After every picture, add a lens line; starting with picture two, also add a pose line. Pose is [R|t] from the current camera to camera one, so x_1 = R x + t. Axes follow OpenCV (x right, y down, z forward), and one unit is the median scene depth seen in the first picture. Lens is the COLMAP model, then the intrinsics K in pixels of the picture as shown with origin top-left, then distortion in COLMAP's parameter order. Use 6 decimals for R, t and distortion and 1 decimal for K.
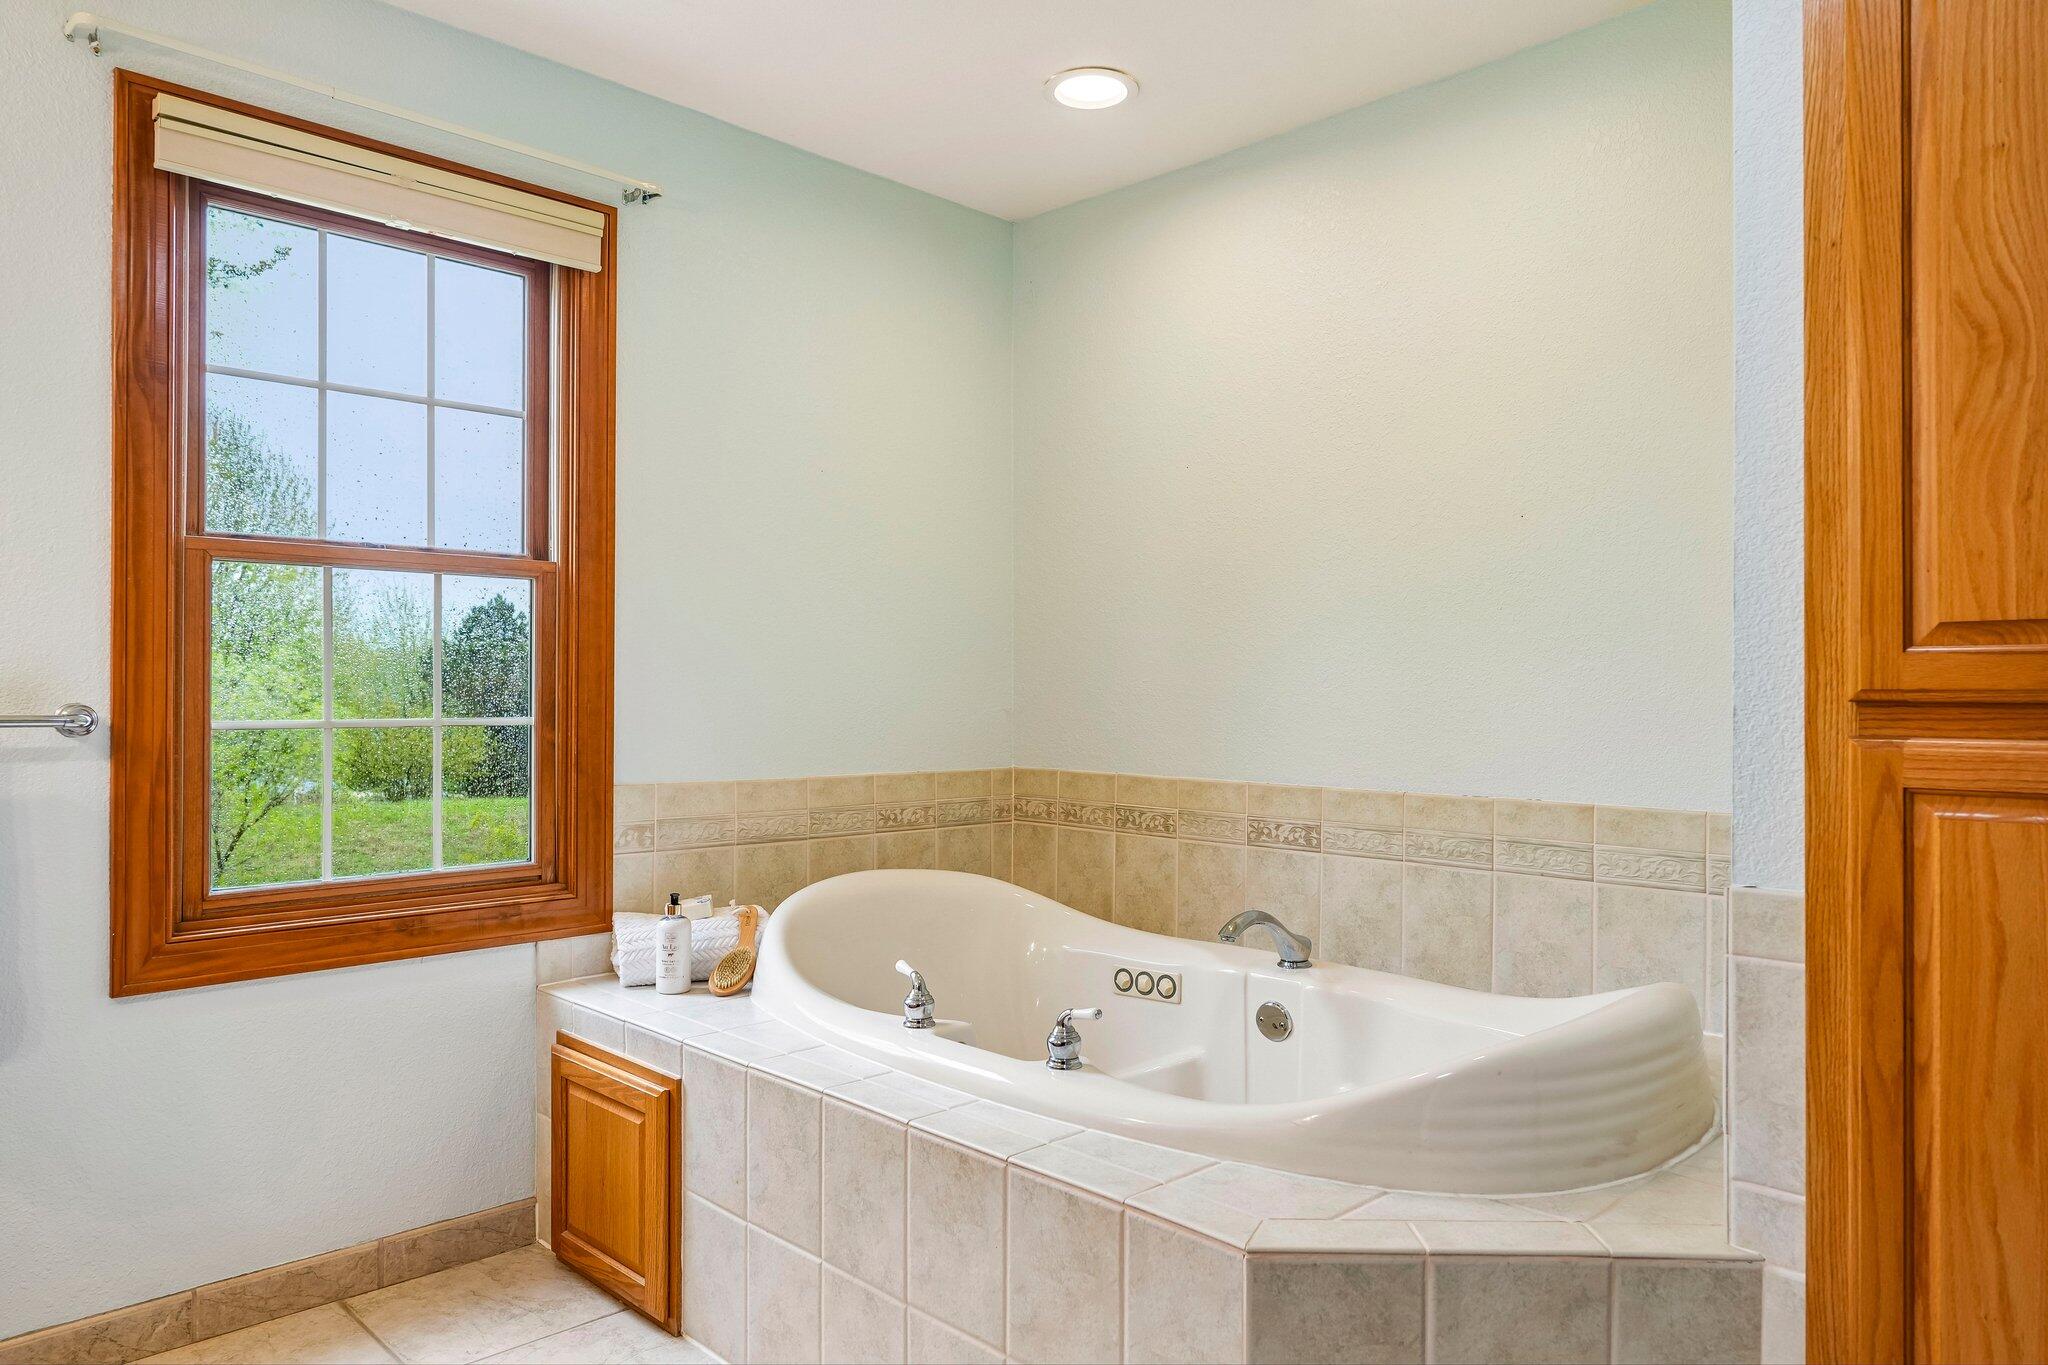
lens RADIAL K [[1323.2, 0, 1024.0], [0, 1323.2, 682.5], [0, 0, 1]] dist [-0.005620, 0.003148]
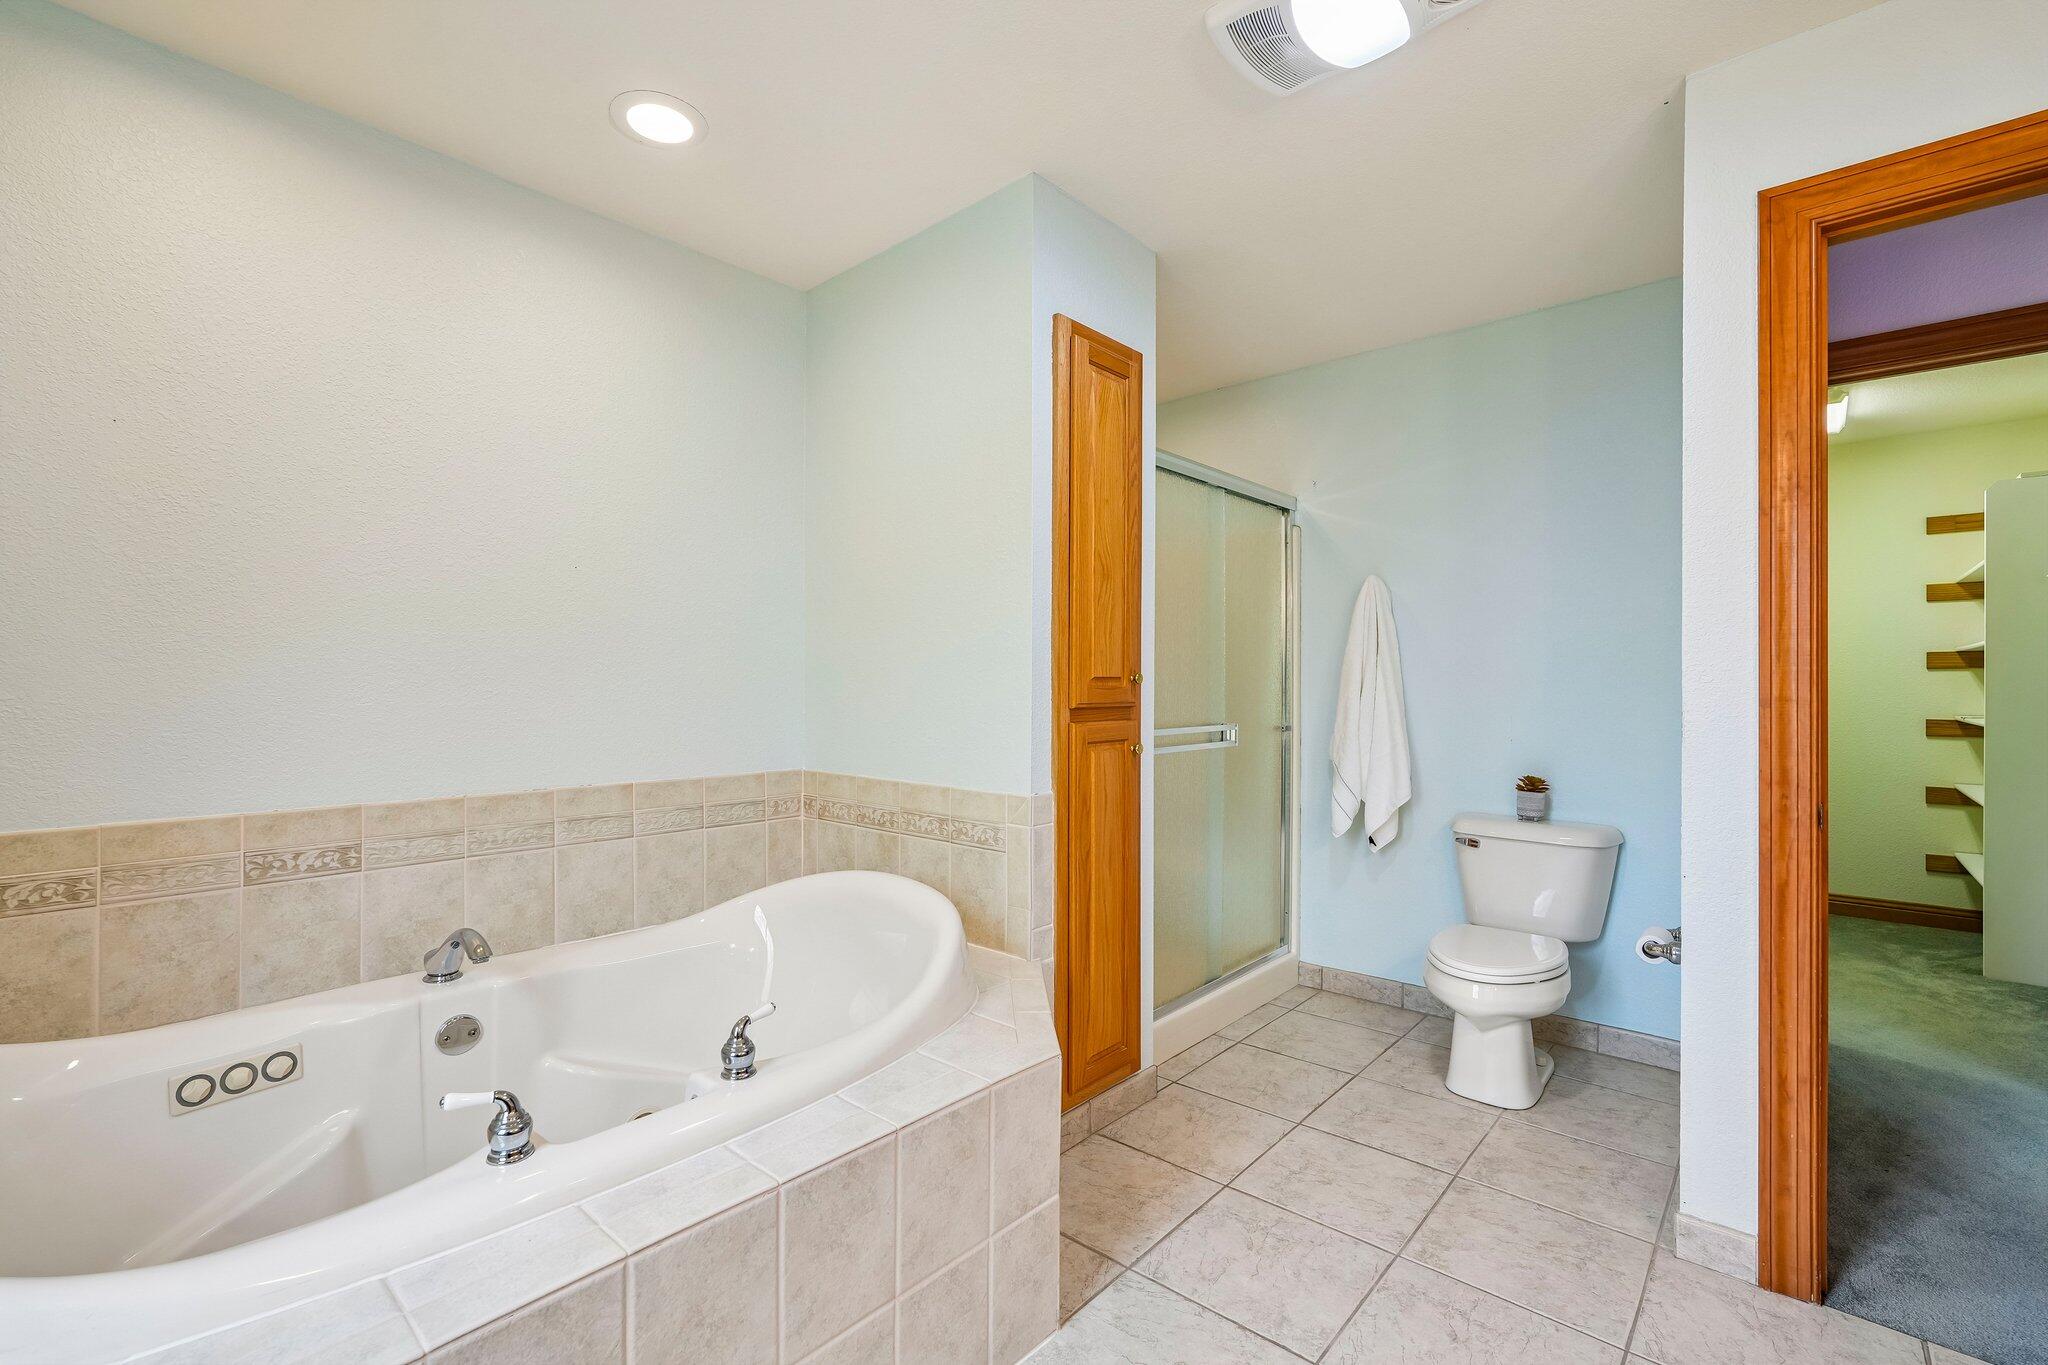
lens RADIAL K [[889.7, 0, 1024.0], [0, 889.7, 682.5], [0, 0, 1]] dist [-0.022606, 0.010834]
pose [[-0.052942, -0.002283, 0.998595, -0.541230], [-0.006027, 0.999980, 0.001967, -0.018714], [-0.998579, -0.005915, -0.052955, 0.646485]]
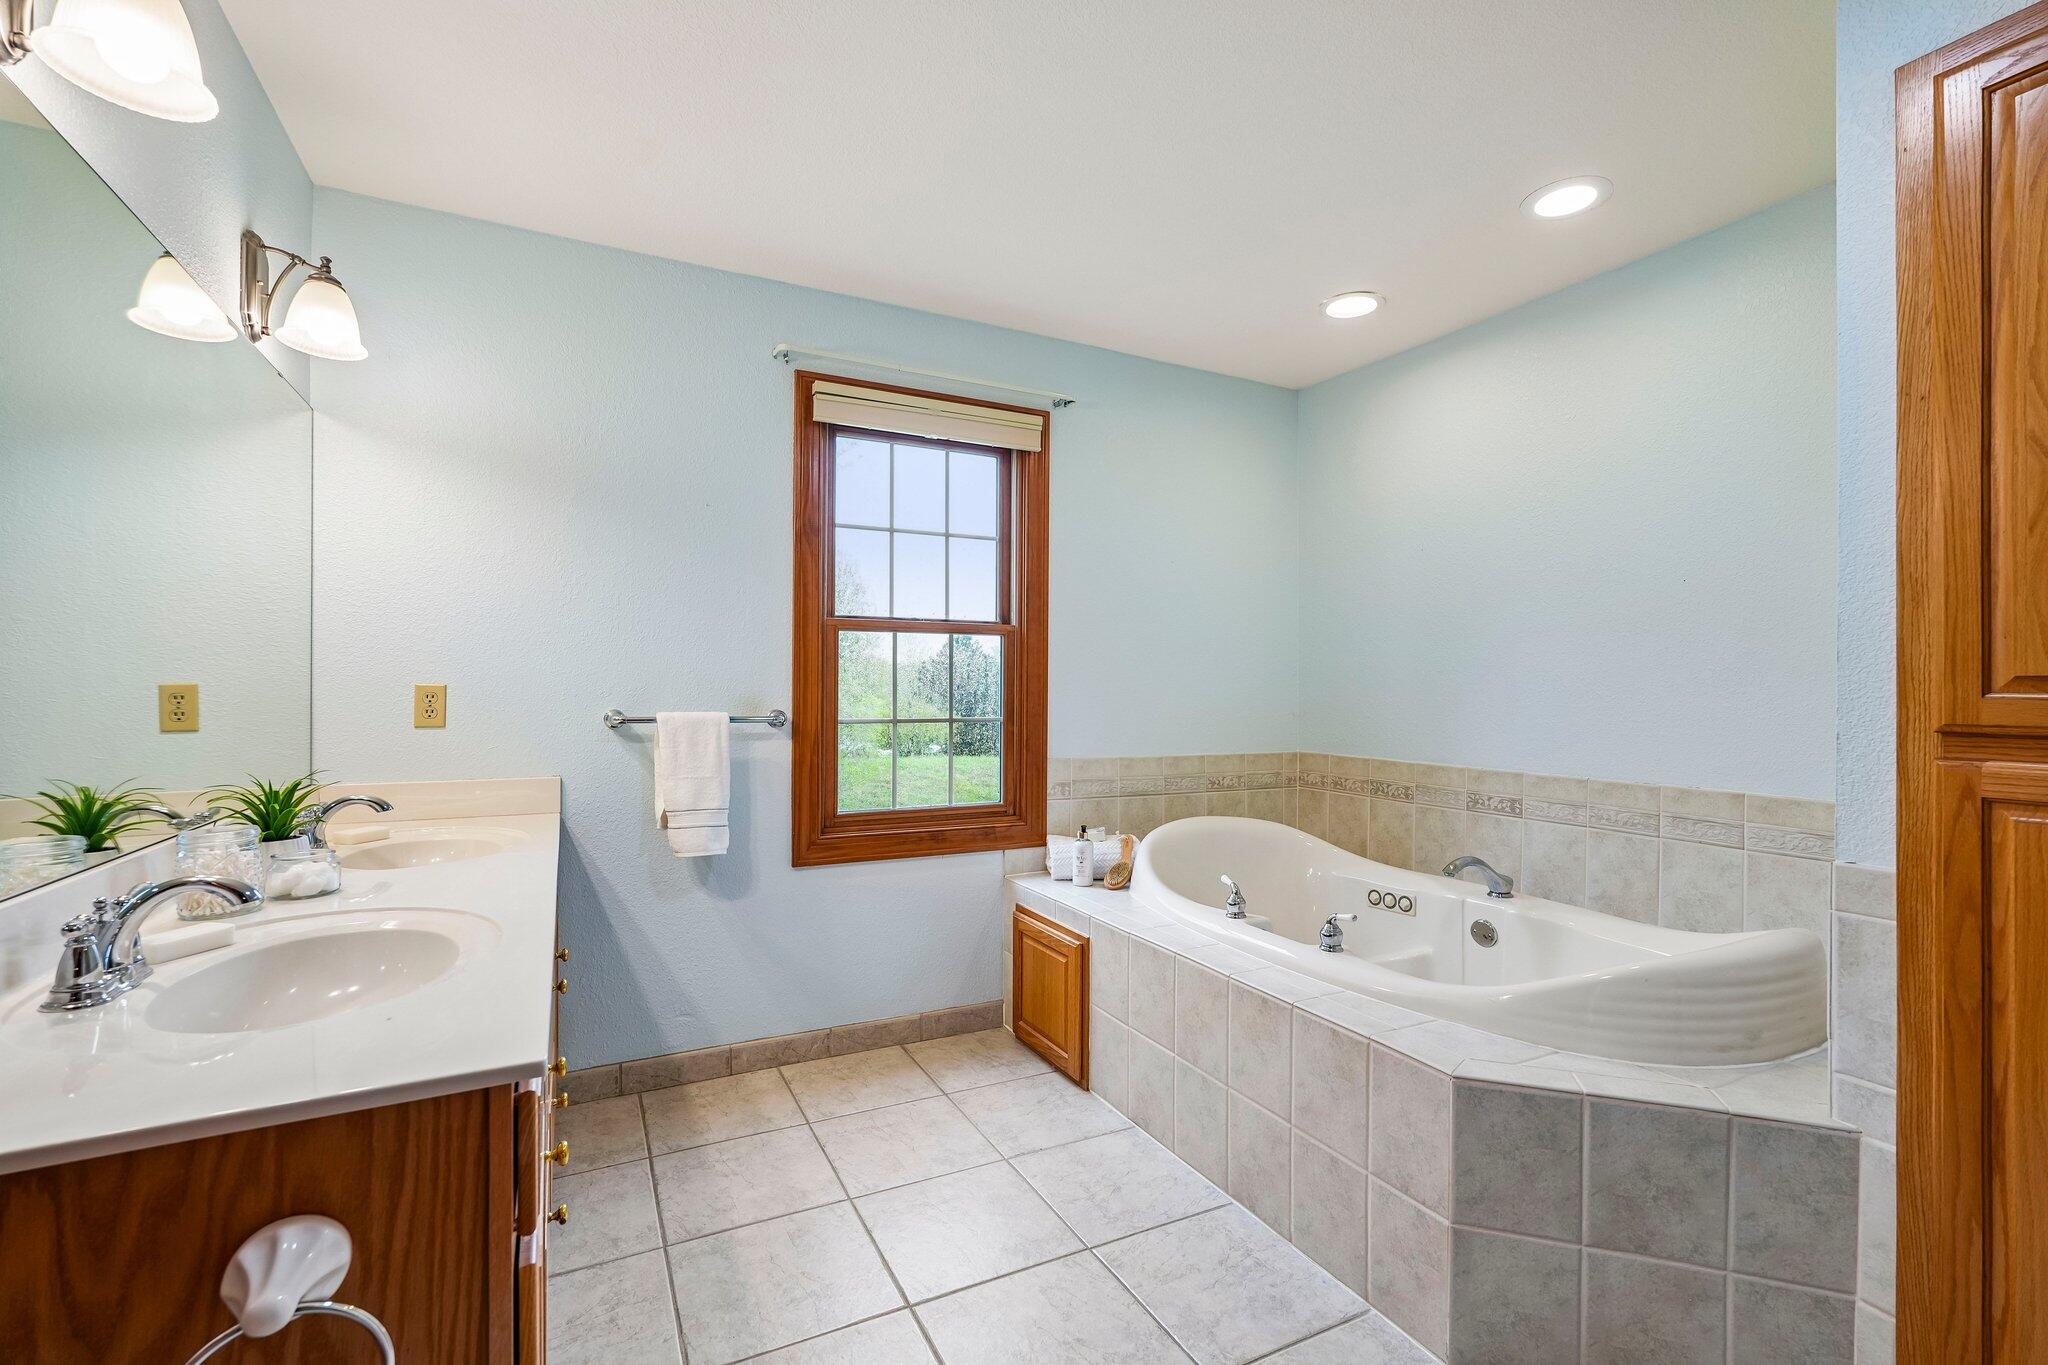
lens RADIAL K [[889.7, 0, 1024.0], [0, 889.7, 682.5], [0, 0, 1]] dist [-0.022606, 0.010834]
pose [[0.952991, 0.001438, -0.302996, 0.000873], [-0.001677, 0.999998, -0.000529, -0.019305], [0.302994, 0.001012, 0.952992, -0.084940]]
